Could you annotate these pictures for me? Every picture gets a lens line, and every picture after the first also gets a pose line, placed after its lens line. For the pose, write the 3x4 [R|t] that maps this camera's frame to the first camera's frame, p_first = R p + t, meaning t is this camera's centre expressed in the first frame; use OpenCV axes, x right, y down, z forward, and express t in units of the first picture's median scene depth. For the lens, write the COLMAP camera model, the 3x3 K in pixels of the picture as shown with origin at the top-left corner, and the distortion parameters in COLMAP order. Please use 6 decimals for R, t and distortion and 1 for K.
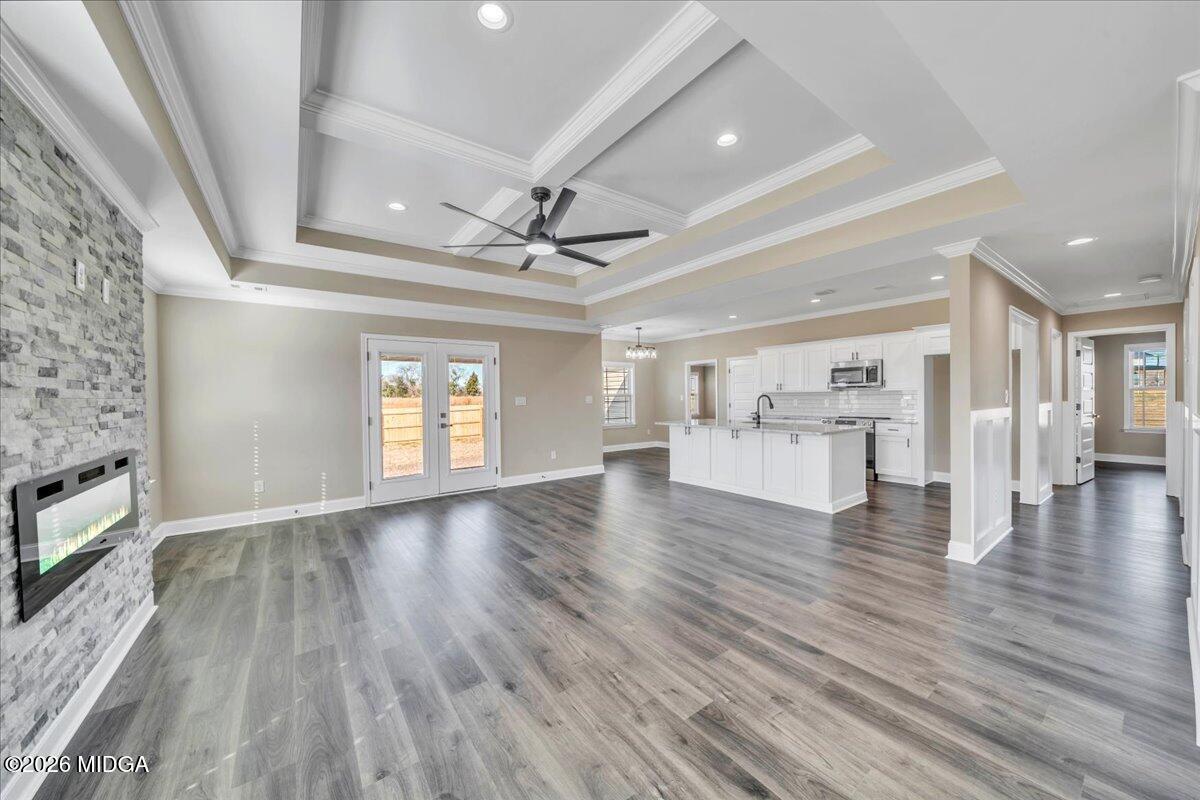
lens RADIAL K [[427.3, 0, 600.0], [0, 427.3, 400.0], [0, 0, 1]] dist [-0.001255, 0.000067]
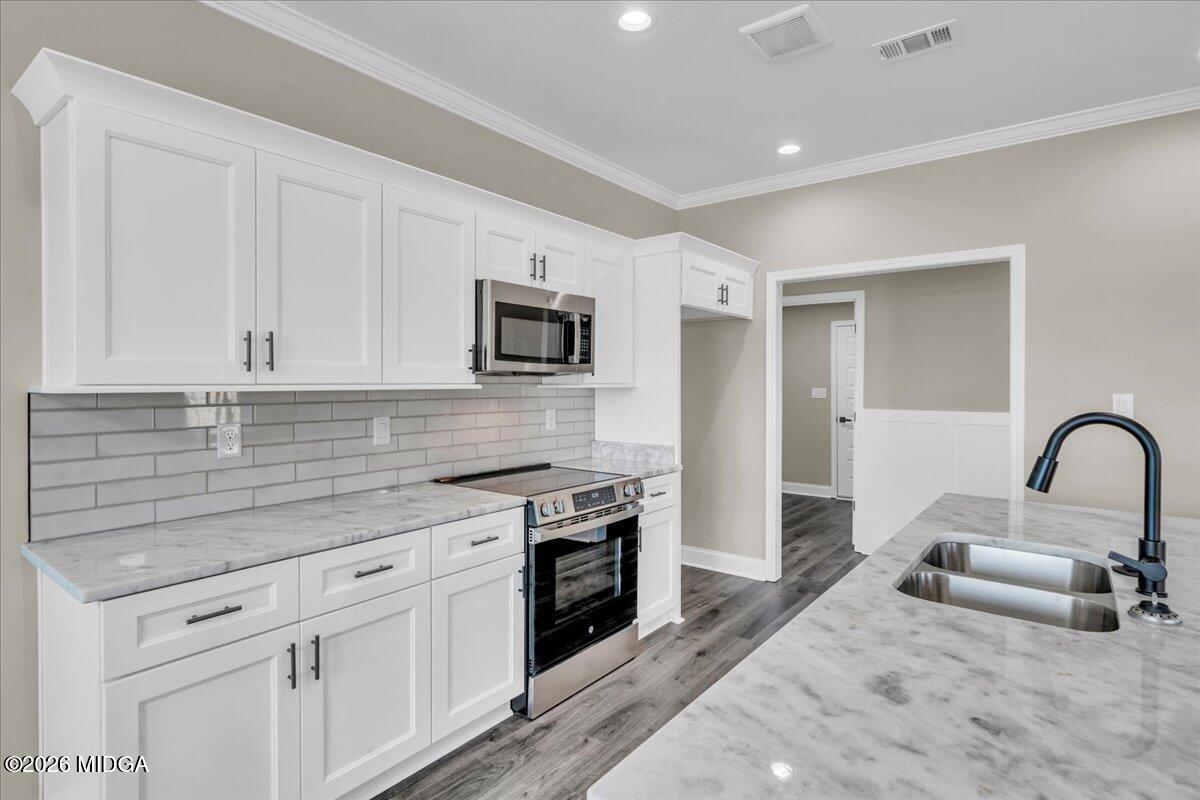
lens RADIAL K [[627.6, 0, 596.9], [0, 627.6, 385.7], [0, 0, 1]] dist [0.001676, 0.000622]
pose [[-0.275596, 0.006699, 0.961250, 0.224106], [0.011083, 0.999931, -0.003791, -0.029922], [-0.961210, 0.009609, -0.275651, 1.580347]]
